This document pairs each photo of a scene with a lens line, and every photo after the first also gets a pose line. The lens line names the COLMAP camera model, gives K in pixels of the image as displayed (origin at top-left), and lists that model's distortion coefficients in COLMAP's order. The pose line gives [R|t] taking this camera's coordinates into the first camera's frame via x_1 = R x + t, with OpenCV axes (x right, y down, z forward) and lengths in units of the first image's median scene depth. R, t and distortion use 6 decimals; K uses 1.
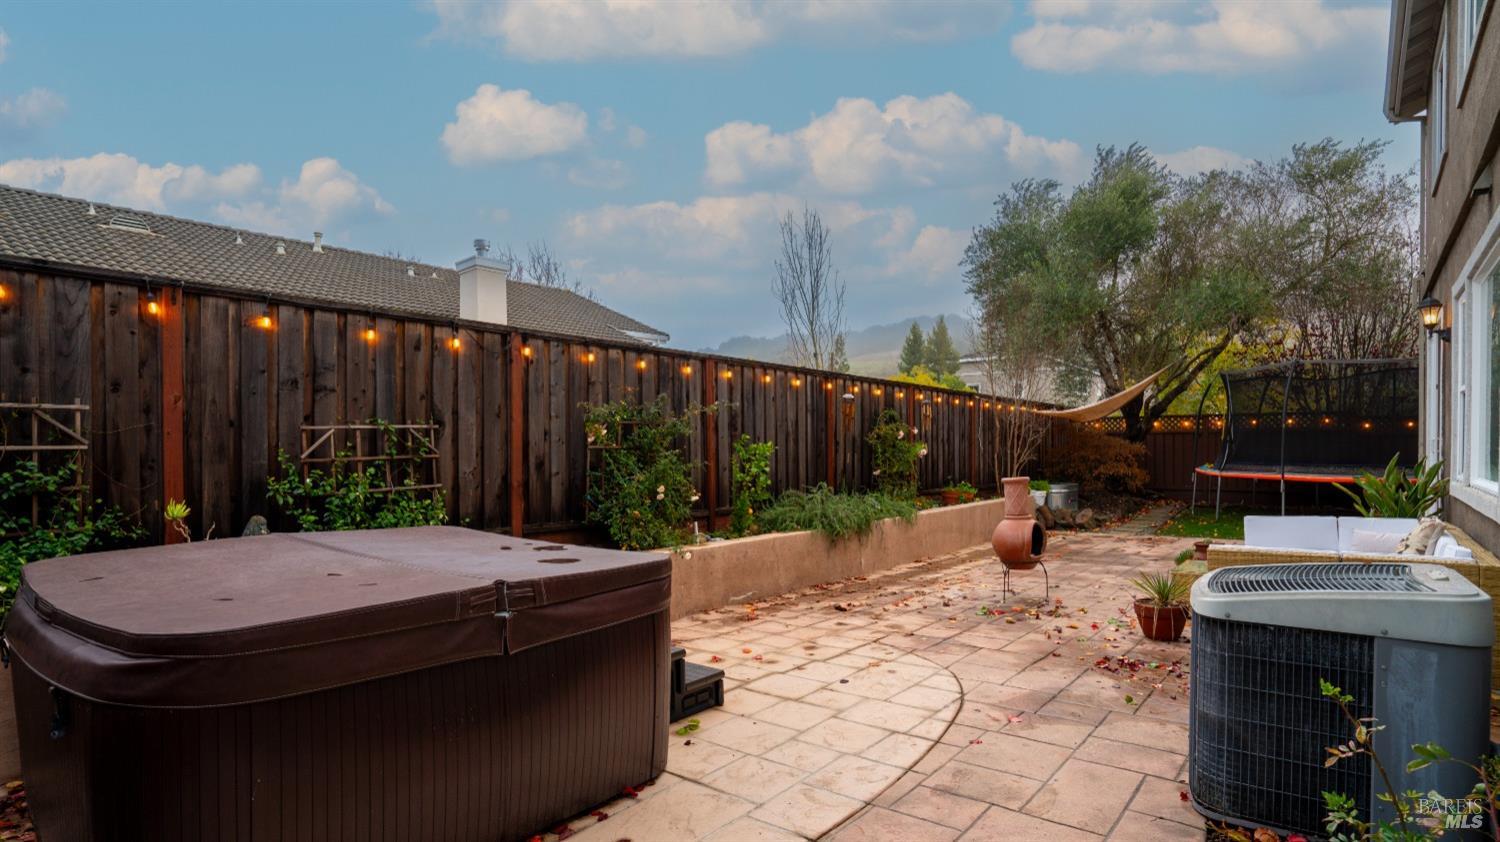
lens RADIAL K [[792.1, 0, 751.6], [0, 792.1, 432.5], [0, 0, 1]] dist [-0.003054, 0.000454]
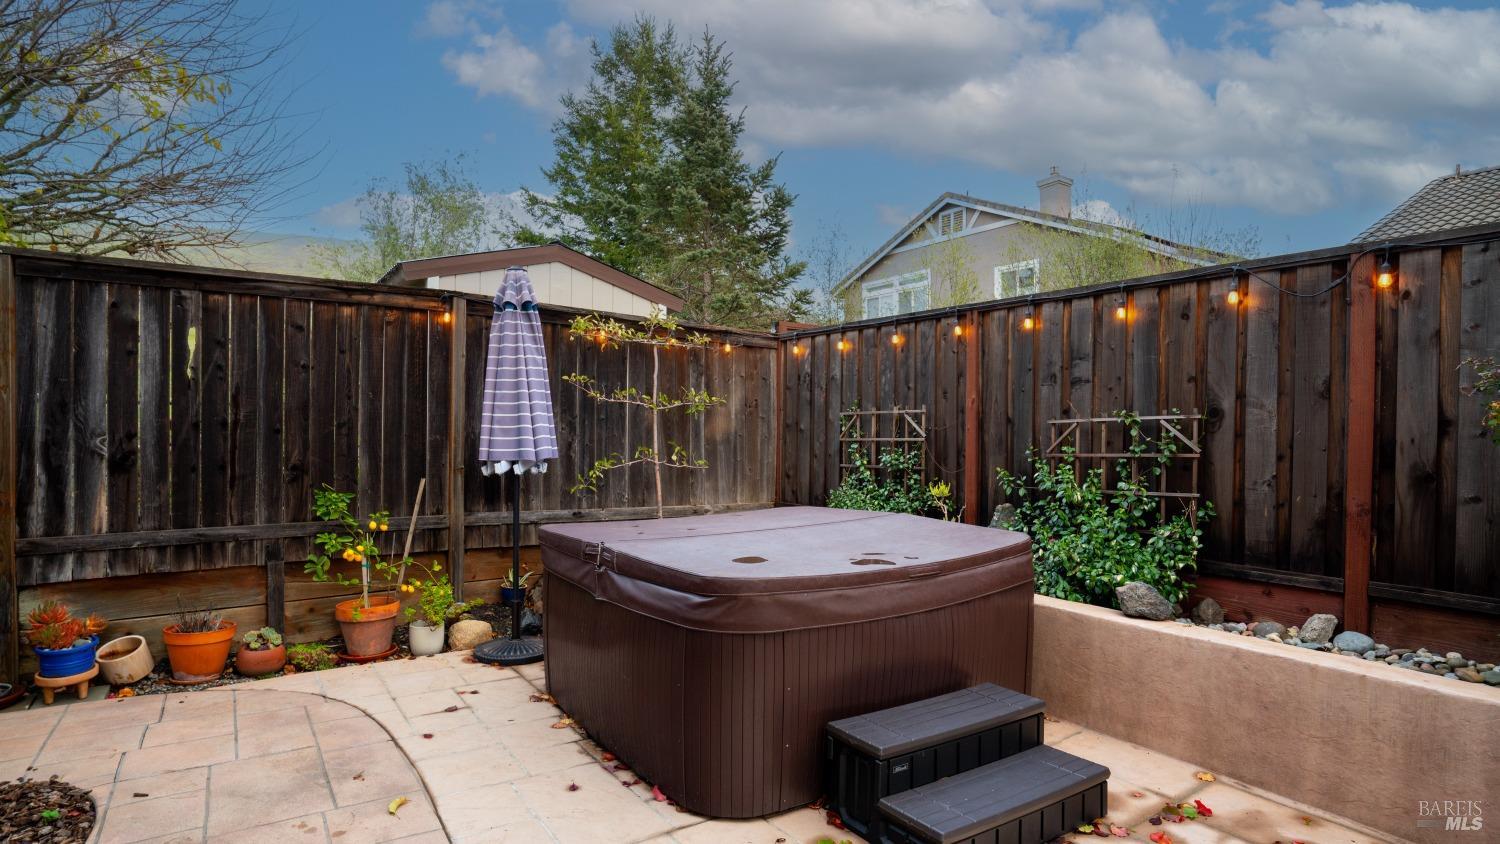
lens RADIAL K [[792.1, 0, 752.3], [0, 792.1, 430.8], [0, 0, 1]] dist [-0.003054, 0.000454]
pose [[-0.293265, 0.001006, -0.956031, 0.465892], [0.010347, 0.999944, -0.002122, 0.002685], [0.955975, -0.010514, -0.293259, 0.865309]]
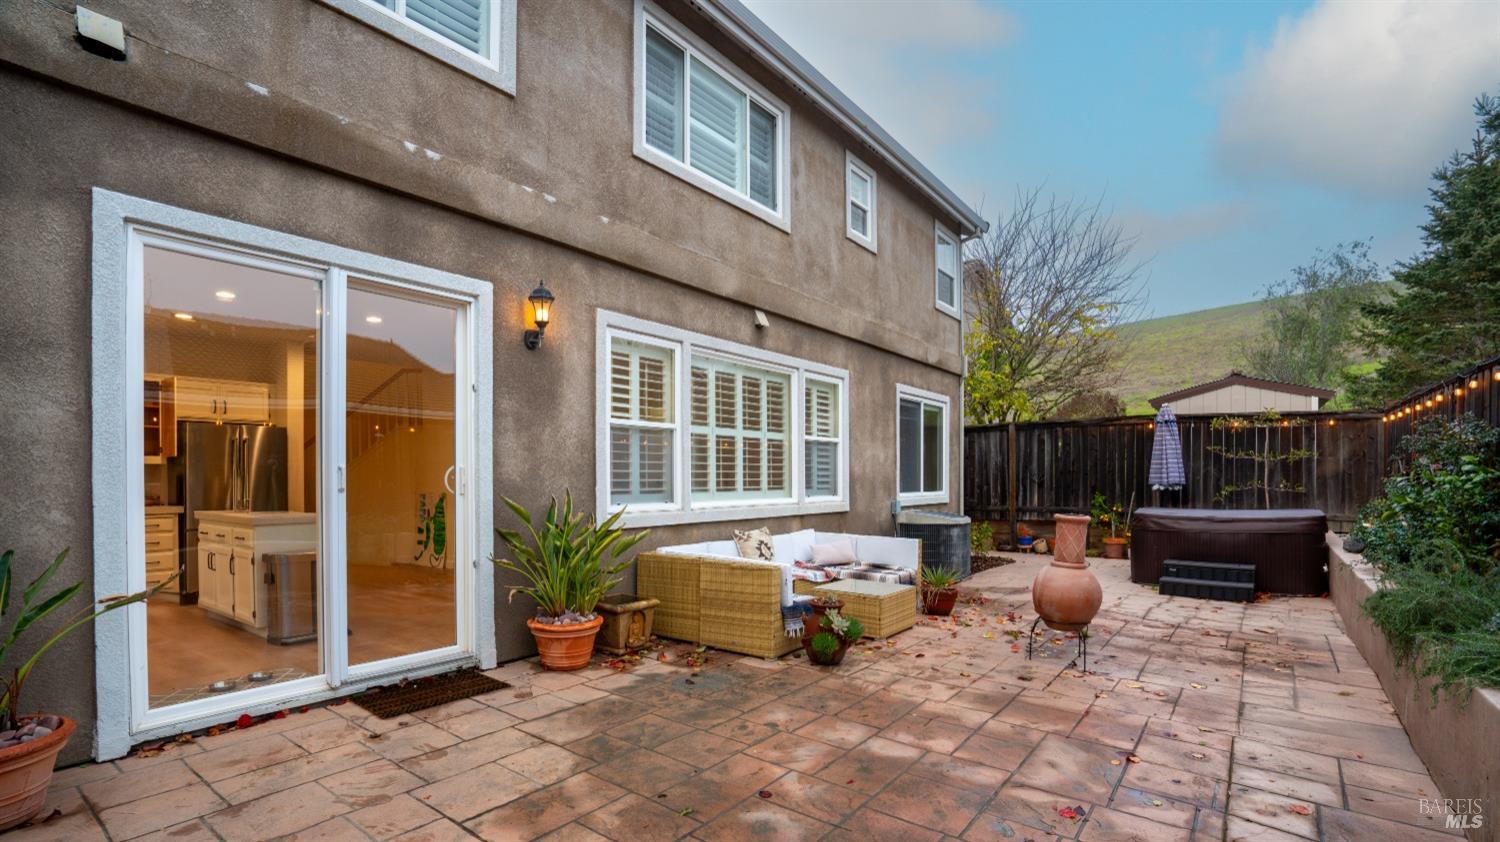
lens RADIAL K [[684.1, 0, 748.9], [0, 684.1, 485.2], [0, 0, 1]] dist [-0.010993, 0.000435]
pose [[-0.999908, 0.002328, -0.013384, 0.728001], [0.002514, 0.999901, -0.013849, 0.039291], [0.013350, -0.013881, -0.999815, 1.765131]]
